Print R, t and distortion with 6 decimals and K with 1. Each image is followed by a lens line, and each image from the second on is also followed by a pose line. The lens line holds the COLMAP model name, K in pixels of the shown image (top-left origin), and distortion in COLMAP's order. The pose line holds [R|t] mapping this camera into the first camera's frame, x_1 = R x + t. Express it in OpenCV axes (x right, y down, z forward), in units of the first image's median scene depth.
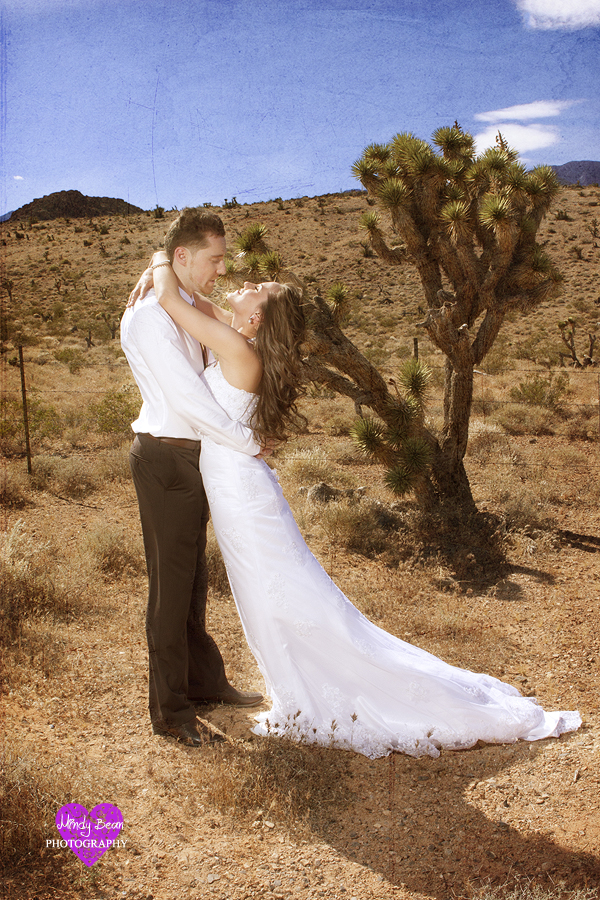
lens RADIAL K [[1037.4, 0, 300.0], [0, 1037.4, 450.0], [0, 0, 1]] dist [-0.088072, -0.008628]
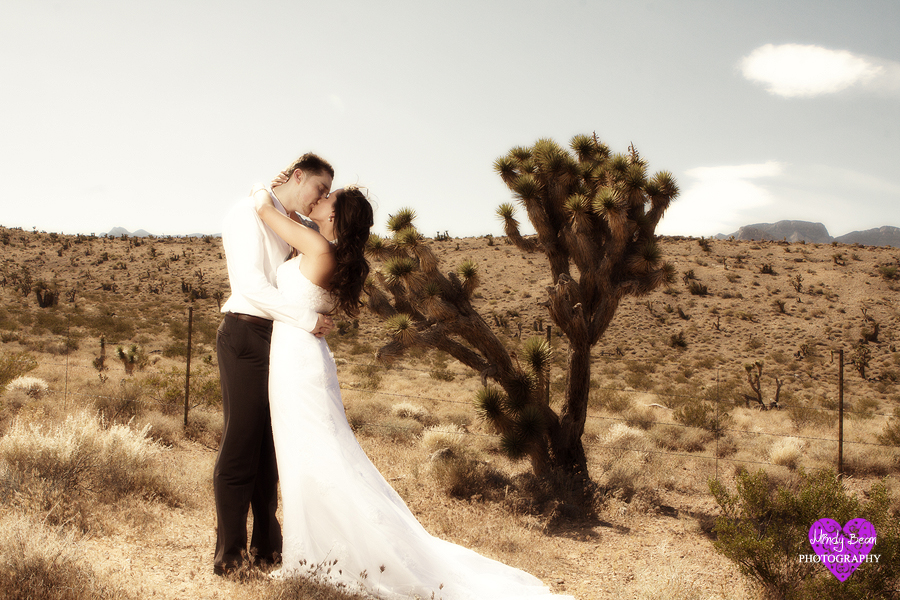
lens RADIAL K [[1037.4, 0, 450.0], [0, 1037.4, 300.0], [0, 0, 1]] dist [-0.088072, -0.008628]
pose [[0.995787, 0.073464, -0.054880, 0.071505], [-0.081965, 0.981419, -0.173490, 0.066556], [0.041115, 0.177257, 0.983305, -0.076920]]
